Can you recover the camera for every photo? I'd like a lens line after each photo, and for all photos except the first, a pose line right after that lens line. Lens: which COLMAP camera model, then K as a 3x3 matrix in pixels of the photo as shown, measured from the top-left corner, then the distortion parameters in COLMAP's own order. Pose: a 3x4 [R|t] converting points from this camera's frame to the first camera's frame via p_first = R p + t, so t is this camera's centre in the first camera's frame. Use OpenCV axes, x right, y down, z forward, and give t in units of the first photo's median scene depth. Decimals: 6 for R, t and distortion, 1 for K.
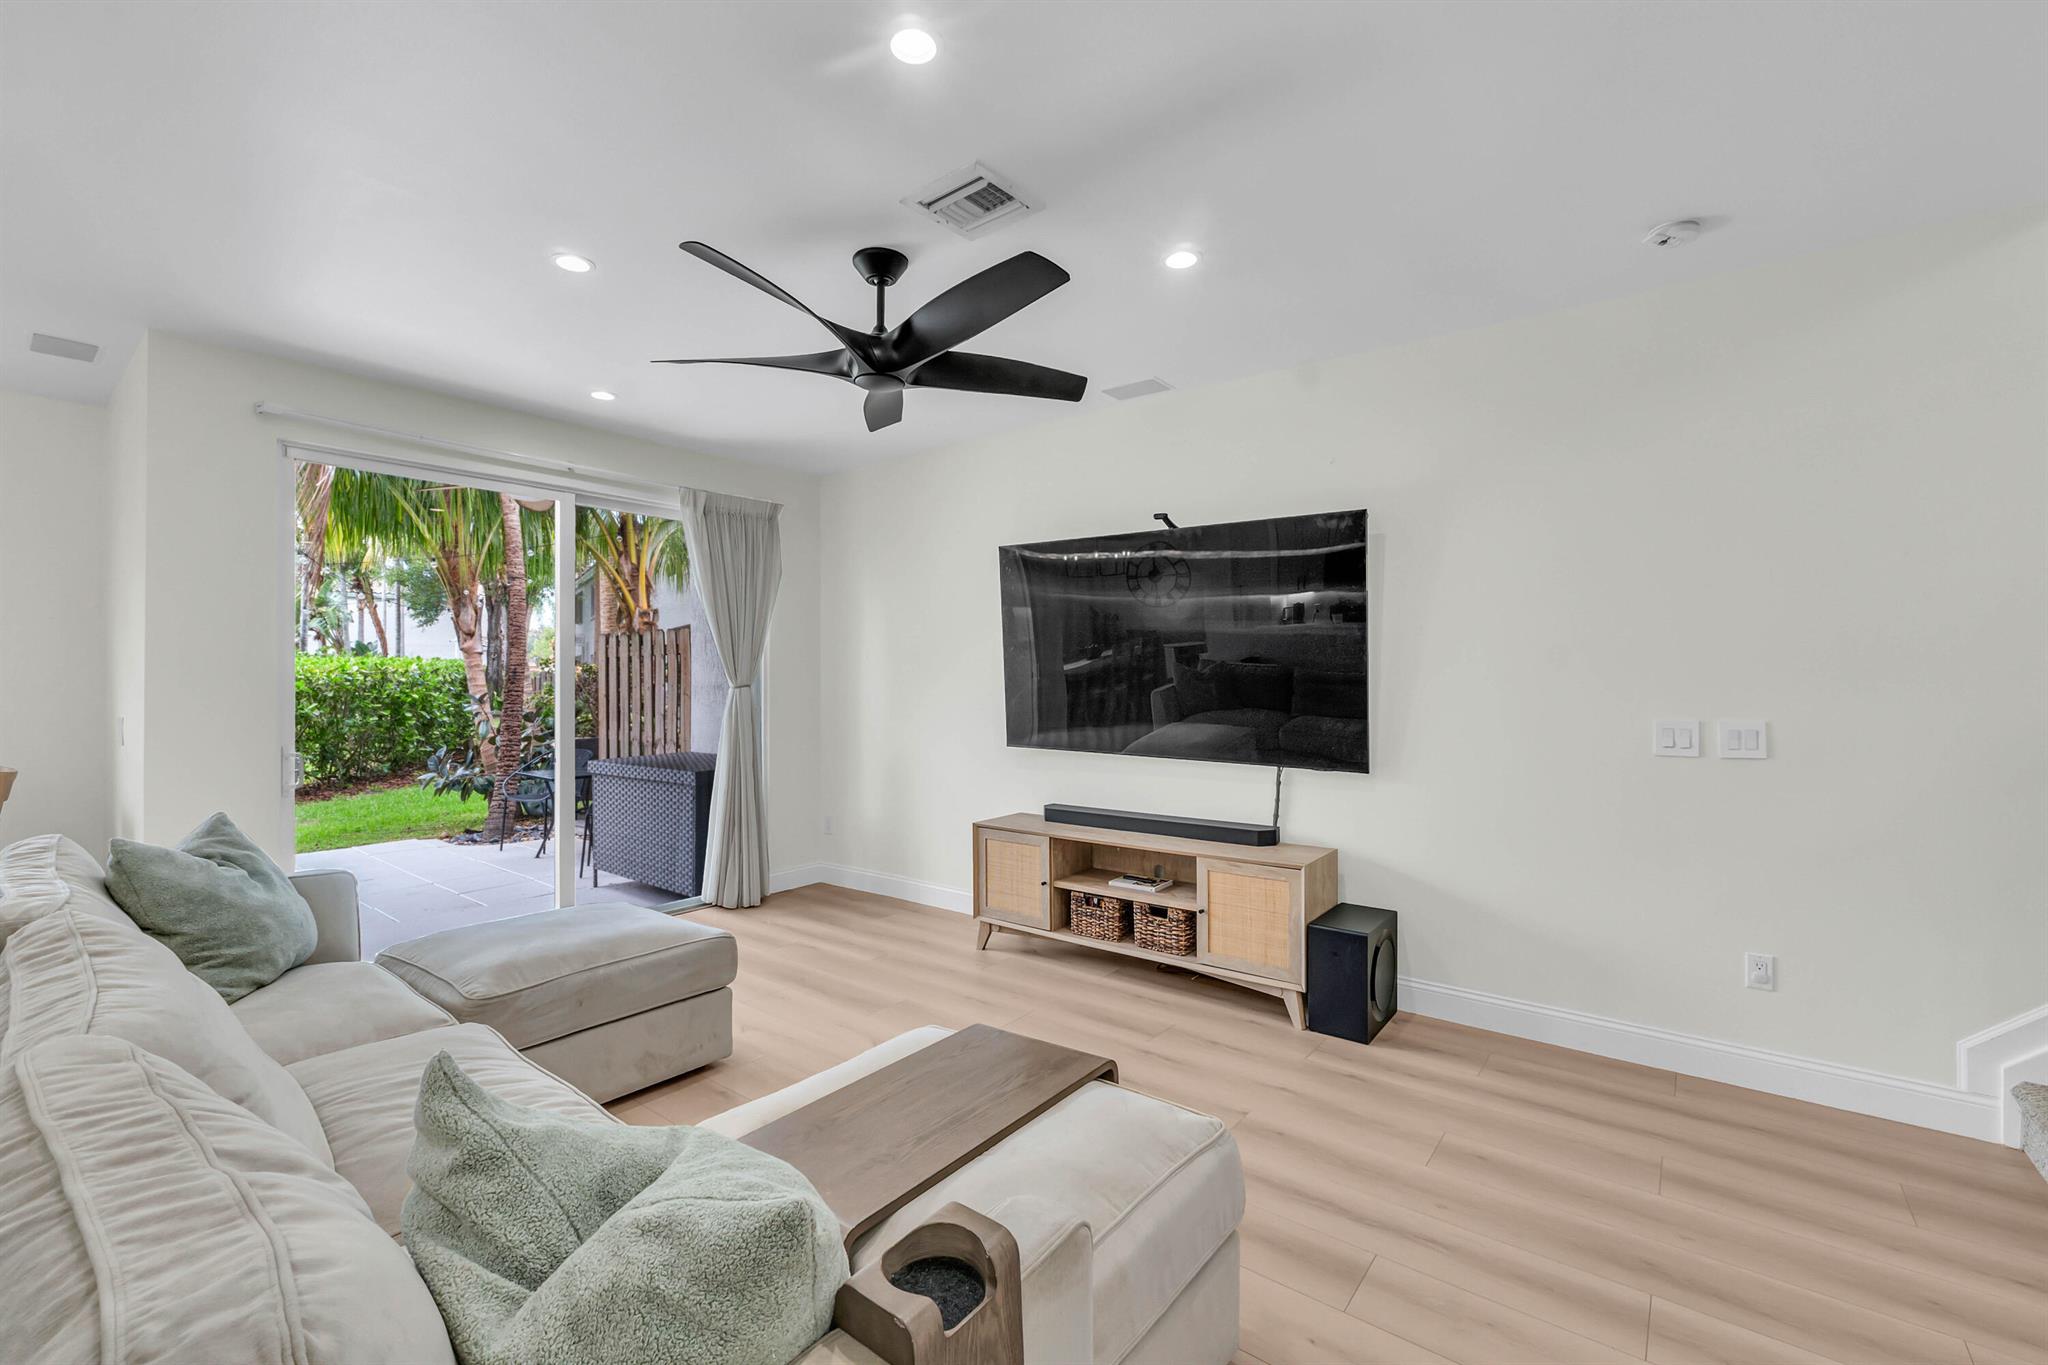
lens RADIAL K [[882.4, 0, 1016.9], [0, 882.4, 675.6], [0, 0, 1]] dist [-0.000663, -0.000153]
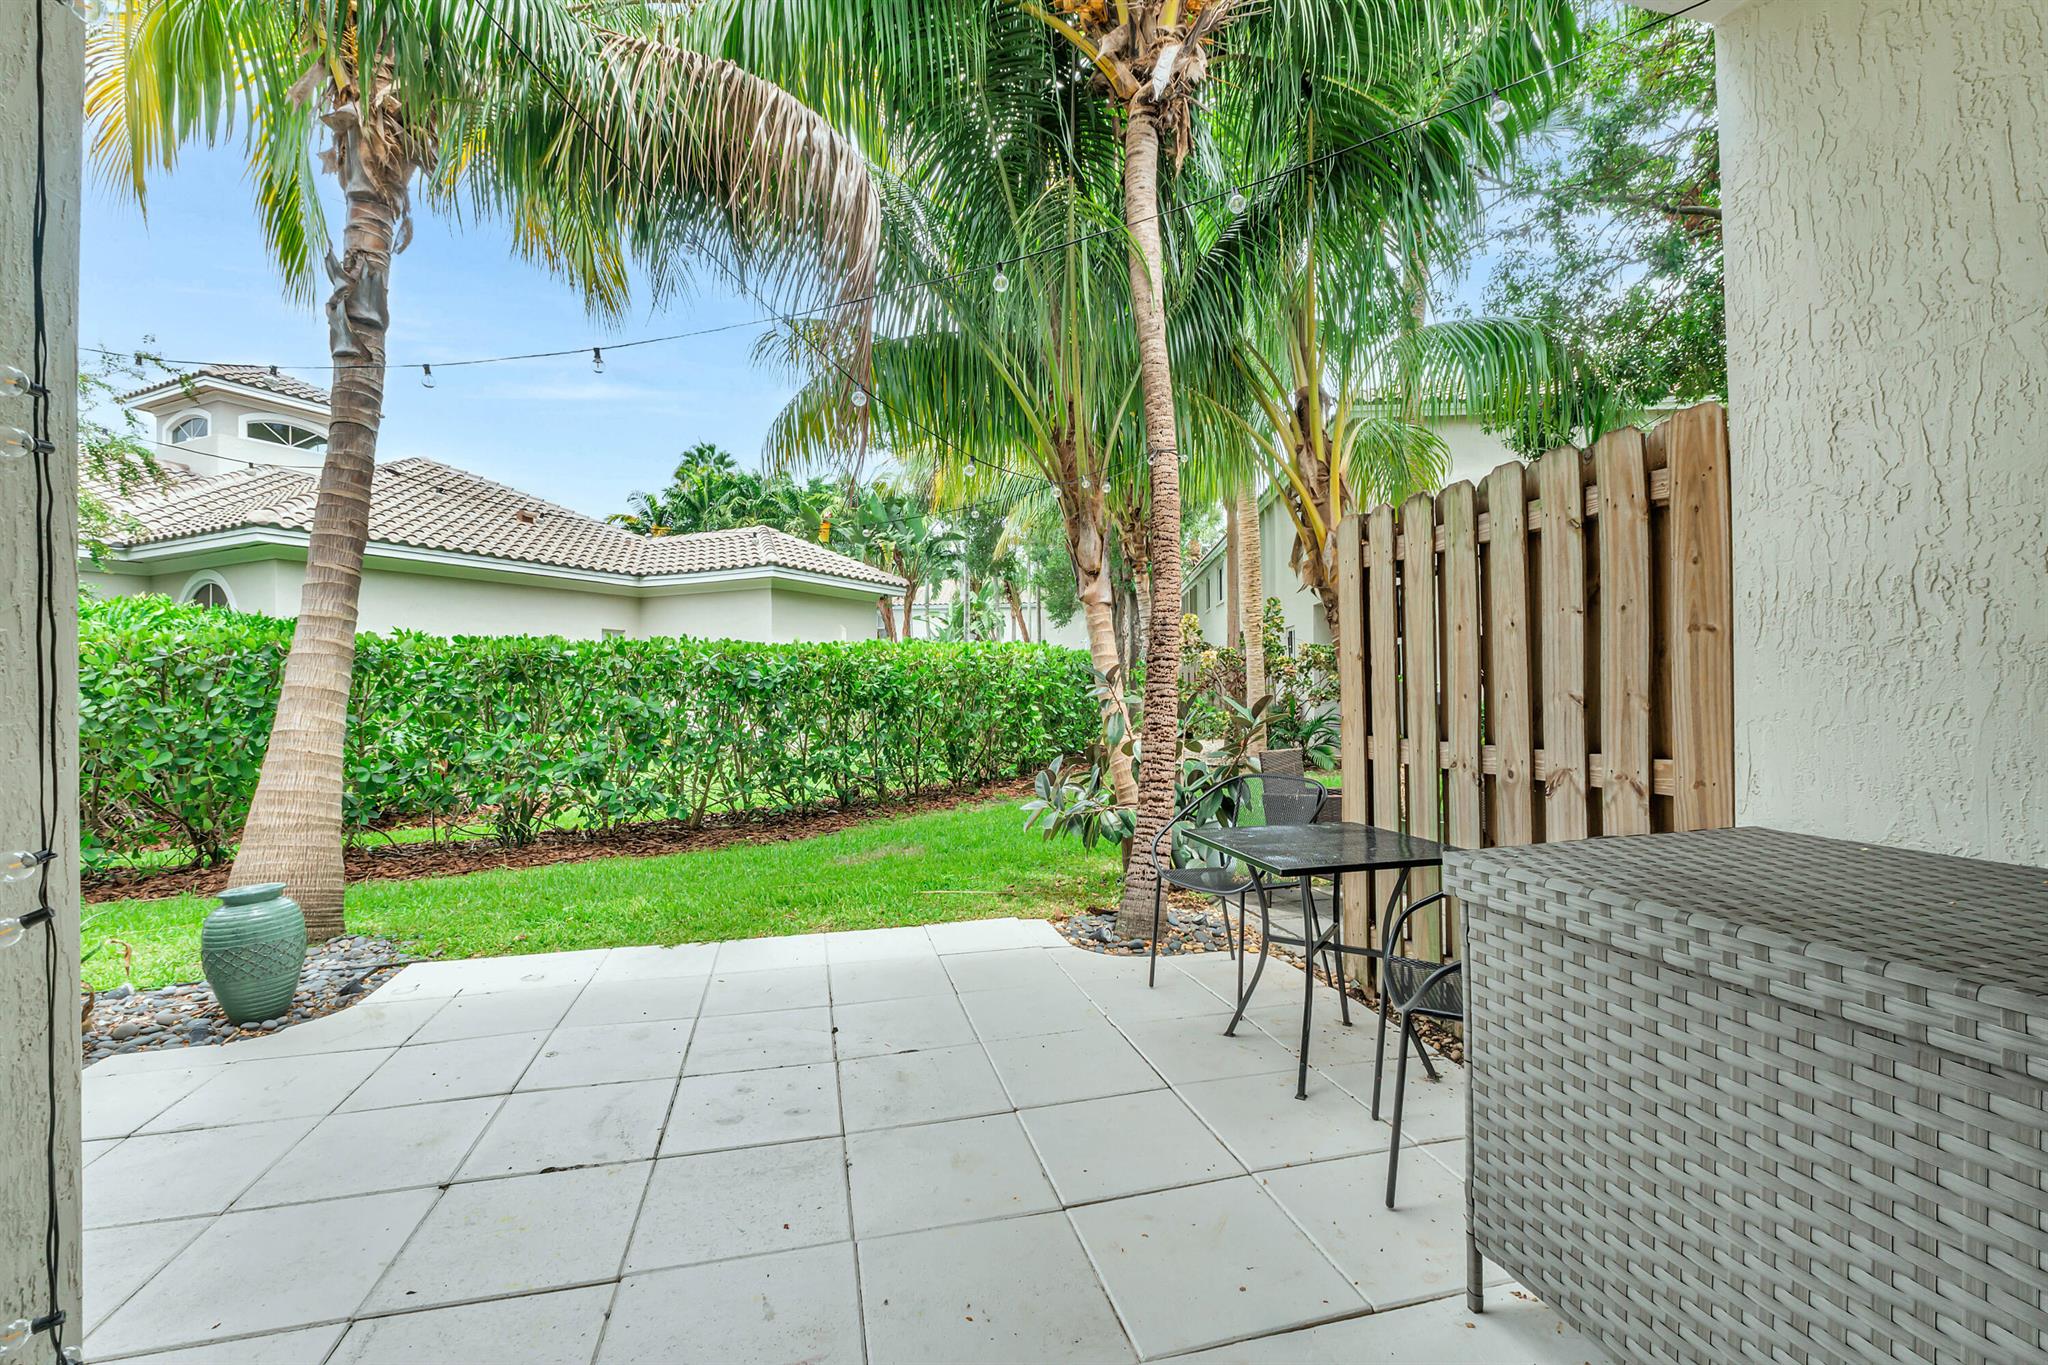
lens RADIAL K [[859.7, 0, 1022.6], [0, 859.7, 678.4], [0, 0, 1]] dist [-0.001557, -0.000033]
pose [[0.800356, -0.013265, -0.599378, -0.245087], [0.012491, 0.999907, -0.005449, 0.023746], [0.599395, -0.003126, 0.800447, 0.399101]]
